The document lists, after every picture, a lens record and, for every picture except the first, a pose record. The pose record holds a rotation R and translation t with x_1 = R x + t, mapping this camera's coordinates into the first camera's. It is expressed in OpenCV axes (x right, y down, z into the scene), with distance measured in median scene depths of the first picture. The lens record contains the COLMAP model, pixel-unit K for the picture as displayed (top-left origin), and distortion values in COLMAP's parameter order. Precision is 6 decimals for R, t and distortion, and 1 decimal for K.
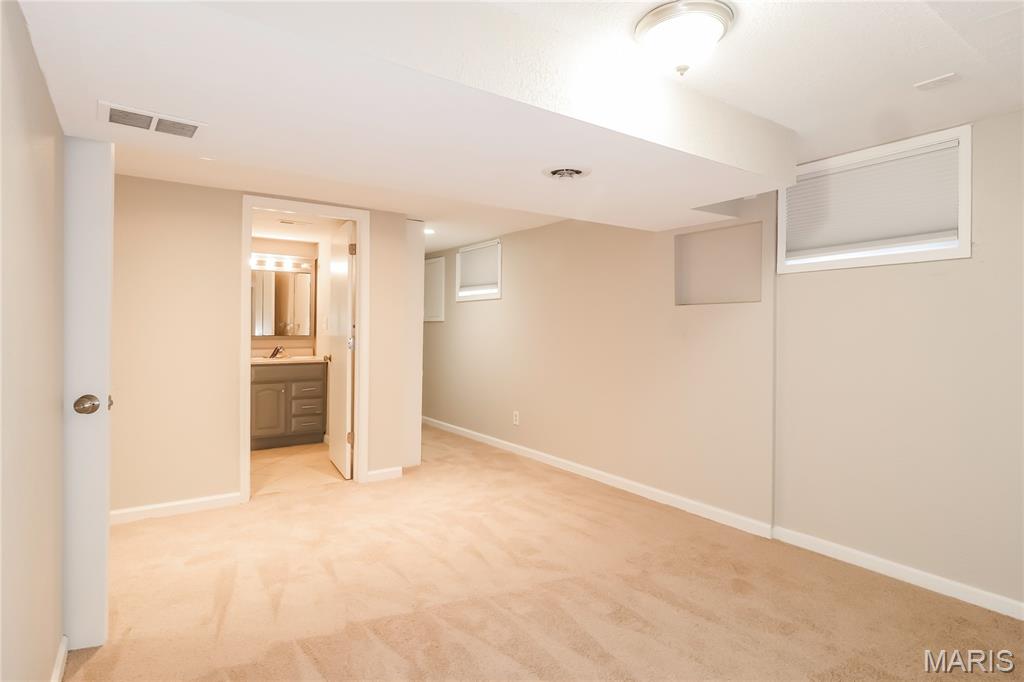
lens RADIAL K [[546.0, 0, 506.8], [0, 546.0, 327.0], [0, 0, 1]] dist [-0.014887, -0.000707]
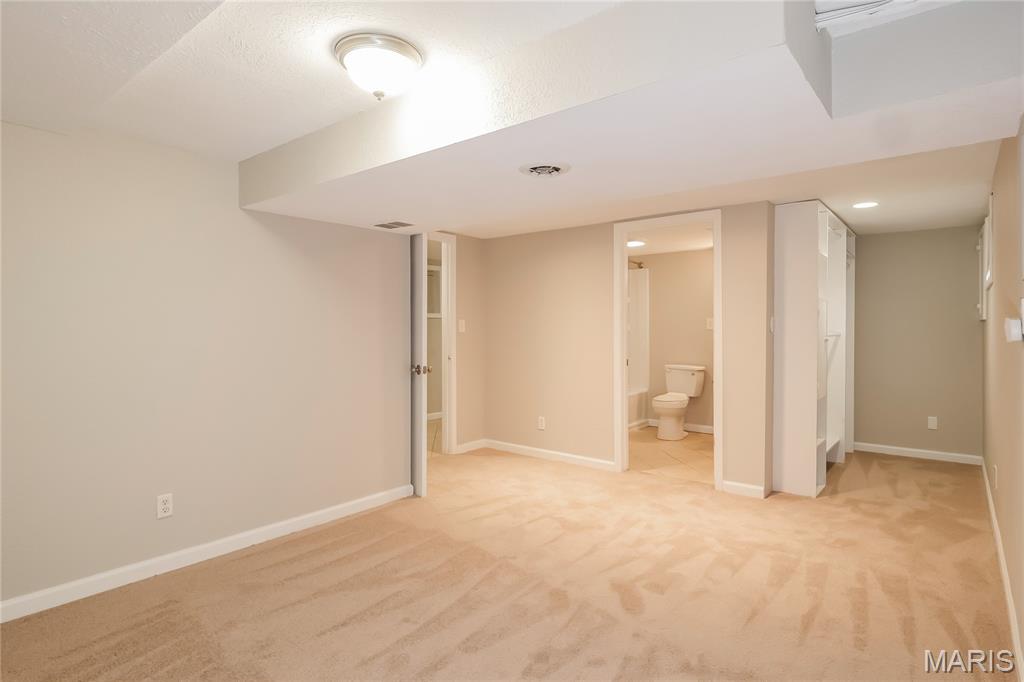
lens RADIAL K [[546.0, 0, 506.8], [0, 546.0, 327.0], [0, 0, 1]] dist [-0.014887, -0.000707]
pose [[0.255166, -0.007186, -0.966871, 0.782368], [0.002583, 0.999974, -0.006751, 0.001519], [0.966894, -0.000775, 0.255178, 0.524239]]
